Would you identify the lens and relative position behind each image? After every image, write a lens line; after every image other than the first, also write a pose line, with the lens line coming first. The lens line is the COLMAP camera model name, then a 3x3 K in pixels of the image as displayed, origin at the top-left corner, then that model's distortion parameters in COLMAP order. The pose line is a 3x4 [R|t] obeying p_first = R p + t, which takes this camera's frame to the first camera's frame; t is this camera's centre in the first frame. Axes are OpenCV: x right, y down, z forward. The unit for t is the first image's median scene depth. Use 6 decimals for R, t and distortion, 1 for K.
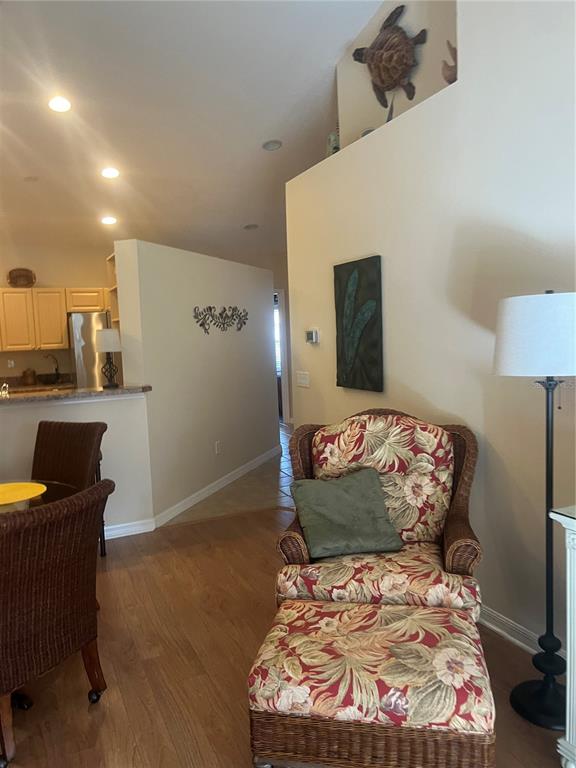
lens RADIAL K [[571.5, 0, 287.4], [0, 571.5, 381.6], [0, 0, 1]] dist [0.052247, -0.070391]
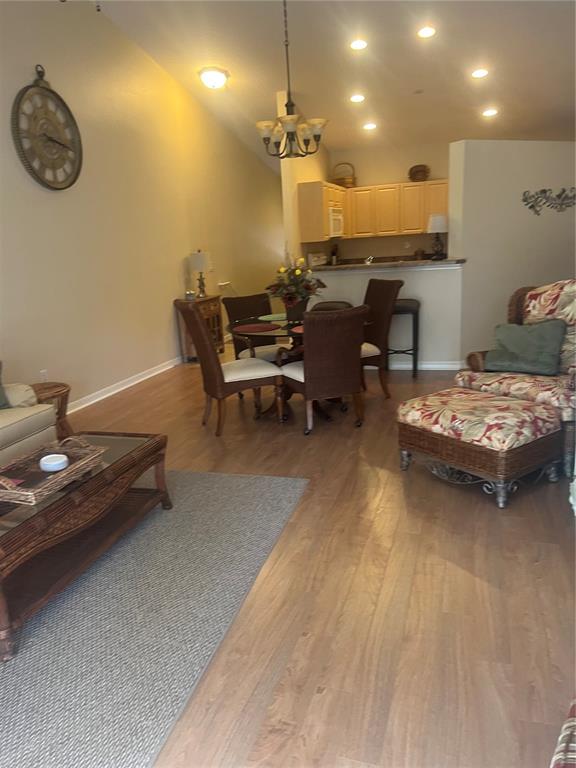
lens RADIAL K [[571.5, 0, 280.5], [0, 571.5, 391.0], [0, 0, 1]] dist [0.052247, -0.070391]
pose [[0.728280, 0.166379, -0.664775, 0.594210], [-0.024202, 0.975718, 0.217688, 0.038452], [0.684852, -0.142449, 0.714623, -0.413618]]
